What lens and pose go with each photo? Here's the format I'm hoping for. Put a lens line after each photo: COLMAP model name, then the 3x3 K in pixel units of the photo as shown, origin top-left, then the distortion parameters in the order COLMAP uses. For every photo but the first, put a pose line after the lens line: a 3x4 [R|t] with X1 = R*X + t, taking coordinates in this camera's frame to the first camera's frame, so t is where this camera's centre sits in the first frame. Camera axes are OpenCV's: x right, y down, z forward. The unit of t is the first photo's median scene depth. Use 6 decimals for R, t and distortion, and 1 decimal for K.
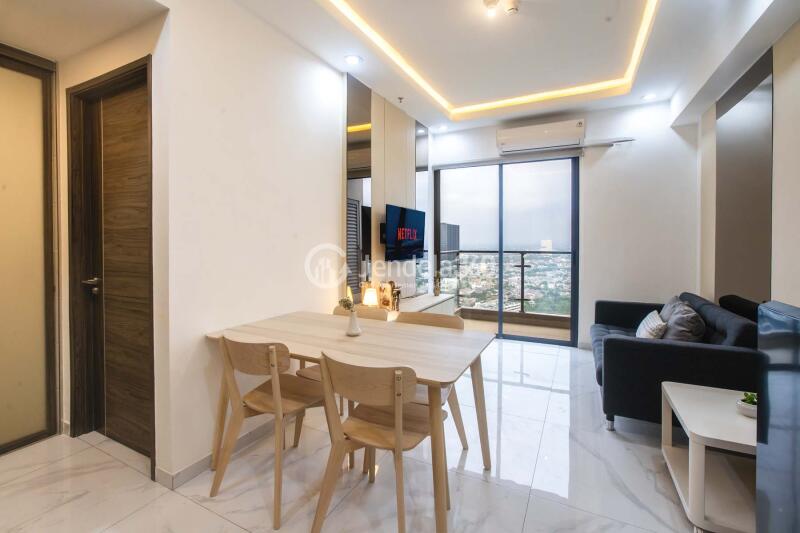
lens RADIAL K [[365.1, 0, 382.8], [0, 365.1, 246.2], [0, 0, 1]] dist [-0.016923, 0.001005]
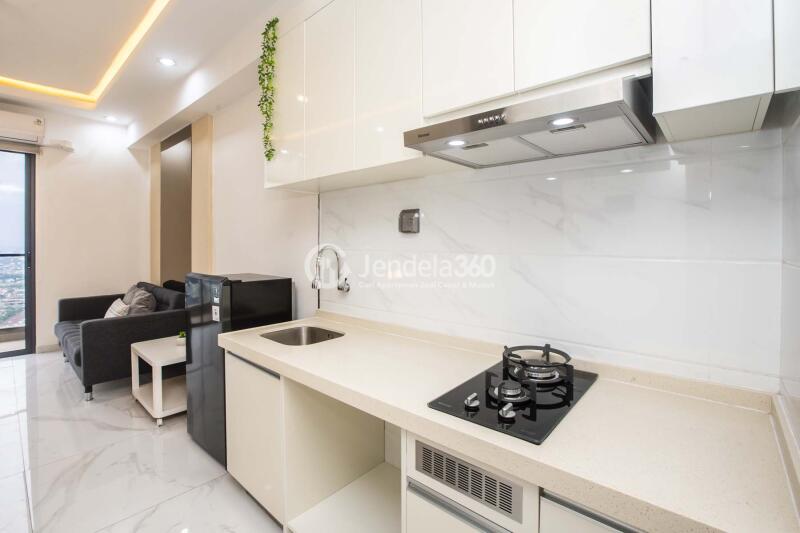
lens RADIAL K [[365.1, 0, 382.8], [0, 365.1, 246.2], [0, 0, 1]] dist [-0.016923, 0.001005]
pose [[0.258278, 0.000982, 0.966070, -0.240834], [0.007832, 0.999964, -0.003111, 0.010630], [-0.966039, 0.008370, 0.258261, -0.223221]]
